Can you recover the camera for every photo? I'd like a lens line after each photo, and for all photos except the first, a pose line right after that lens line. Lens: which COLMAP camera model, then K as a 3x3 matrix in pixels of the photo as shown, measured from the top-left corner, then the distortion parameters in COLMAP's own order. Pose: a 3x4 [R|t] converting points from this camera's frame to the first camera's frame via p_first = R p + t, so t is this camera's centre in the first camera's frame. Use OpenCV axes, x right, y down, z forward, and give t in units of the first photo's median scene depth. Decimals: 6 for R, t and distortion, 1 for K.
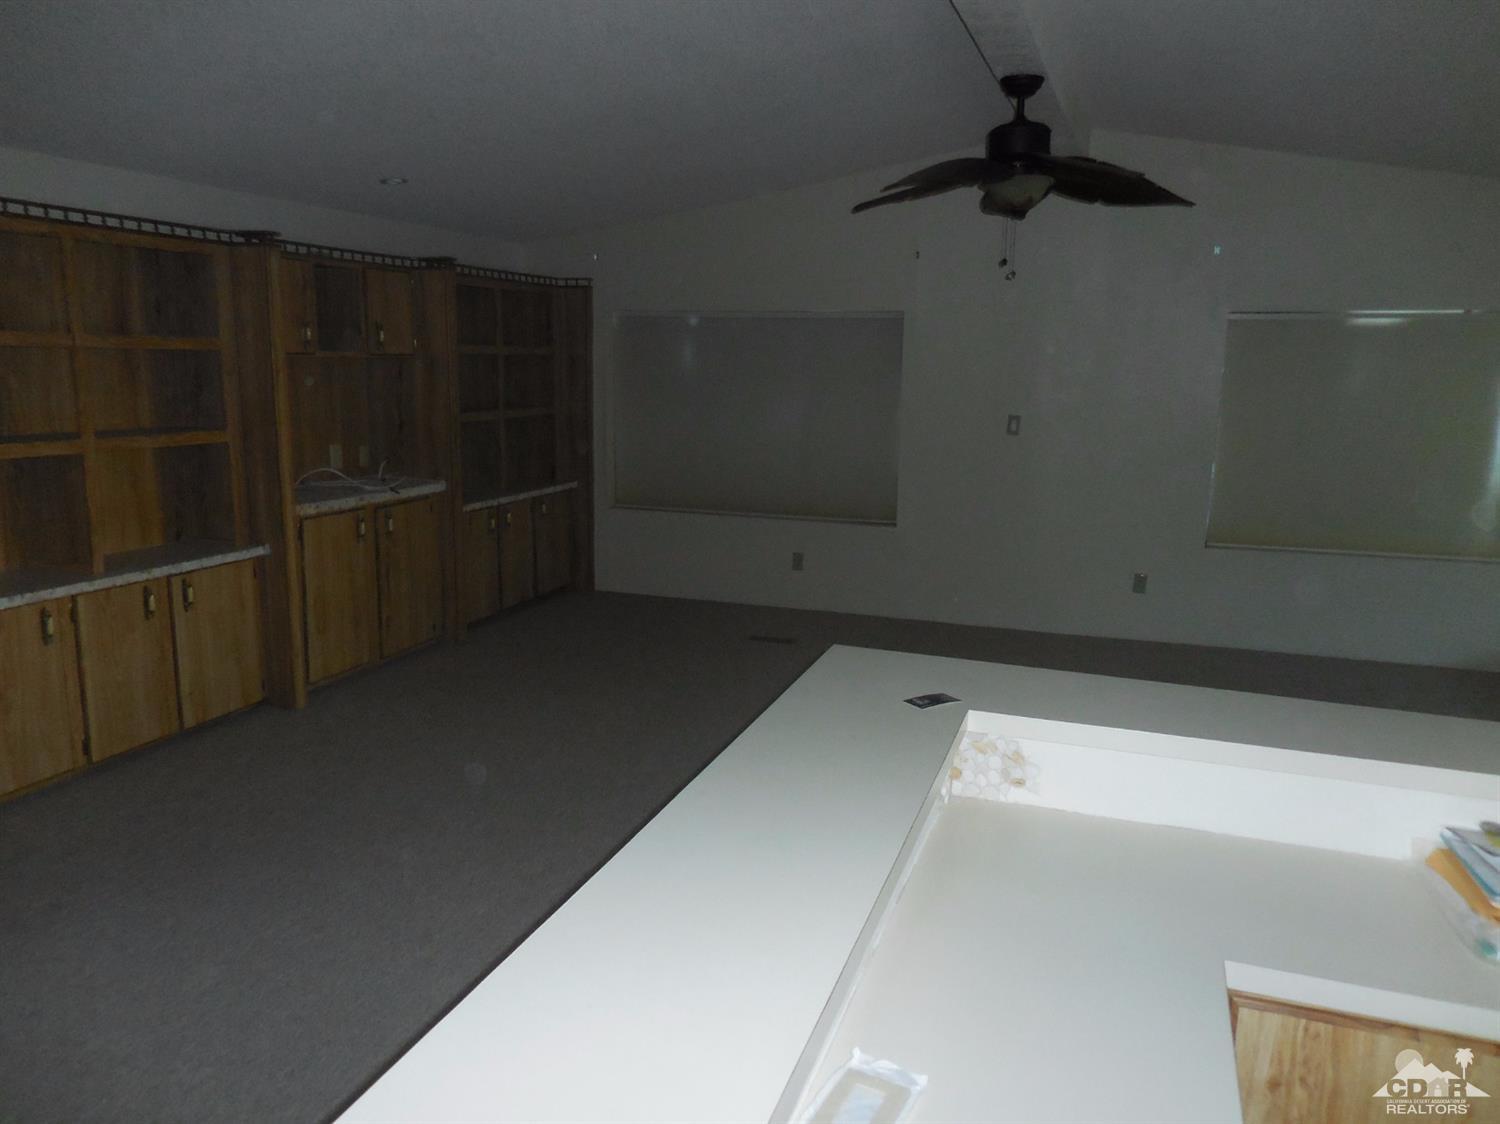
lens RADIAL K [[1155.0, 0, 750.0], [0, 1155.0, 571.6], [0, 0, 1]] dist [0.020544, 0.001388]
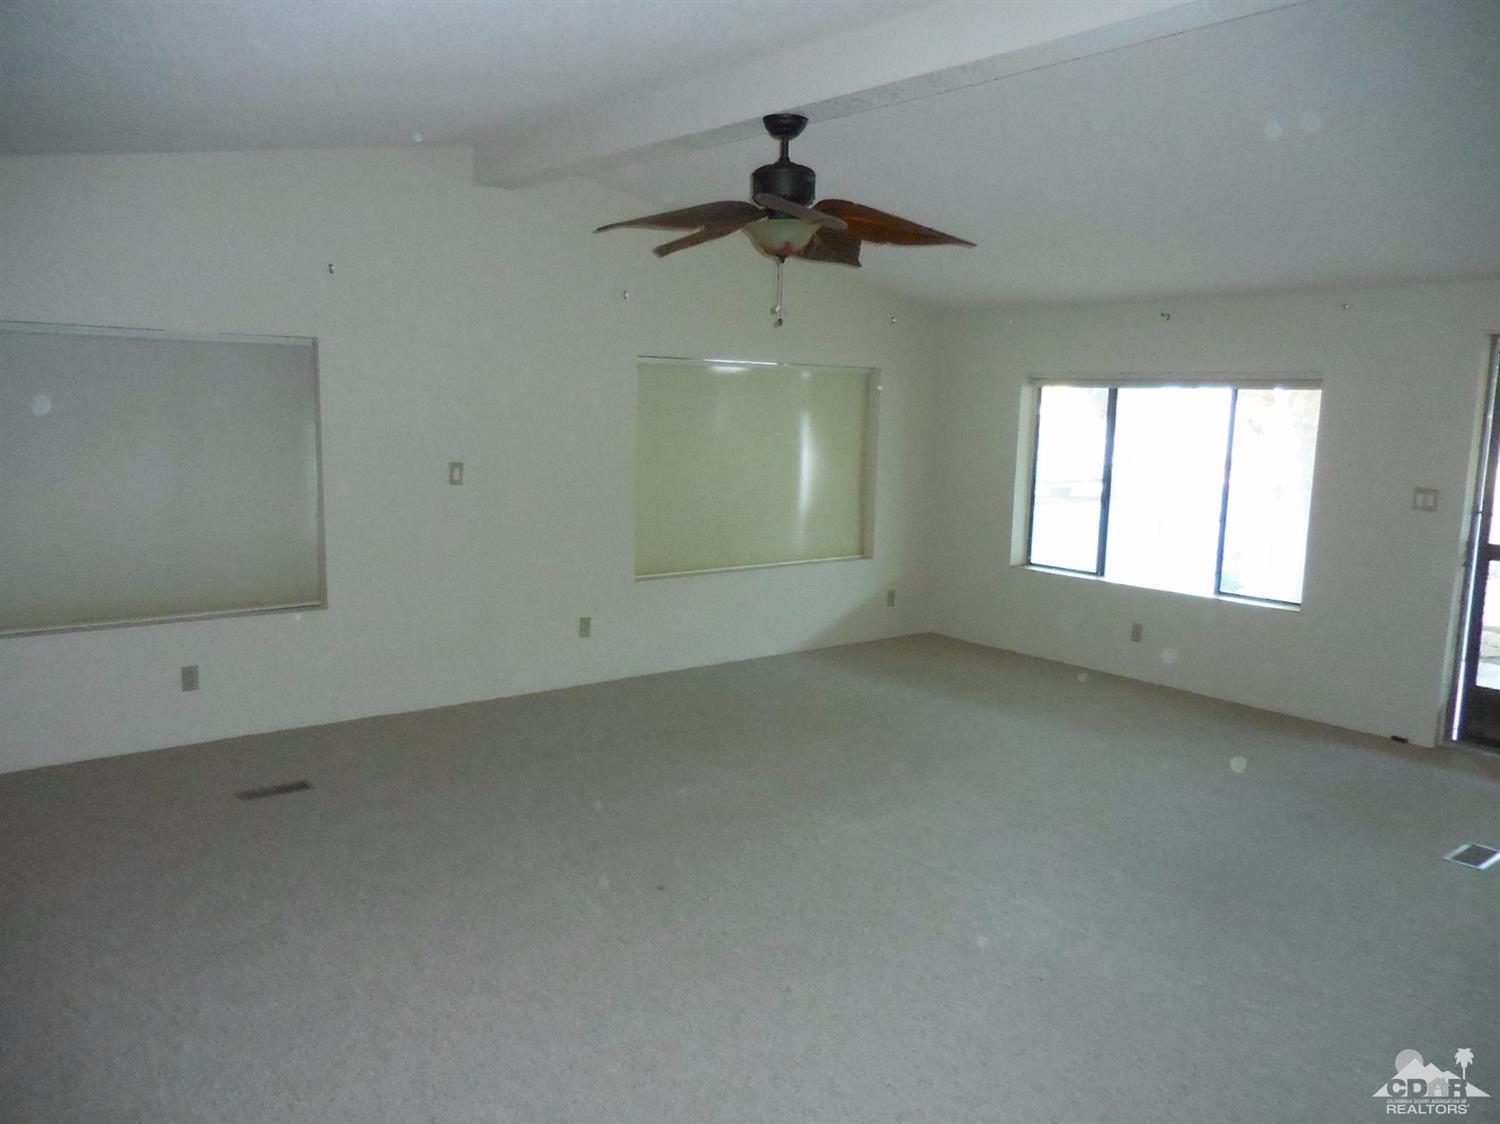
lens RADIAL K [[1155.0, 0, 750.0], [0, 1155.0, 571.6], [0, 0, 1]] dist [0.020544, 0.001388]
pose [[0.542999, -0.123182, 0.830650, -0.423477], [0.134365, 0.989182, 0.058856, -0.081607], [-0.828914, 0.079651, 0.553676, 0.365737]]
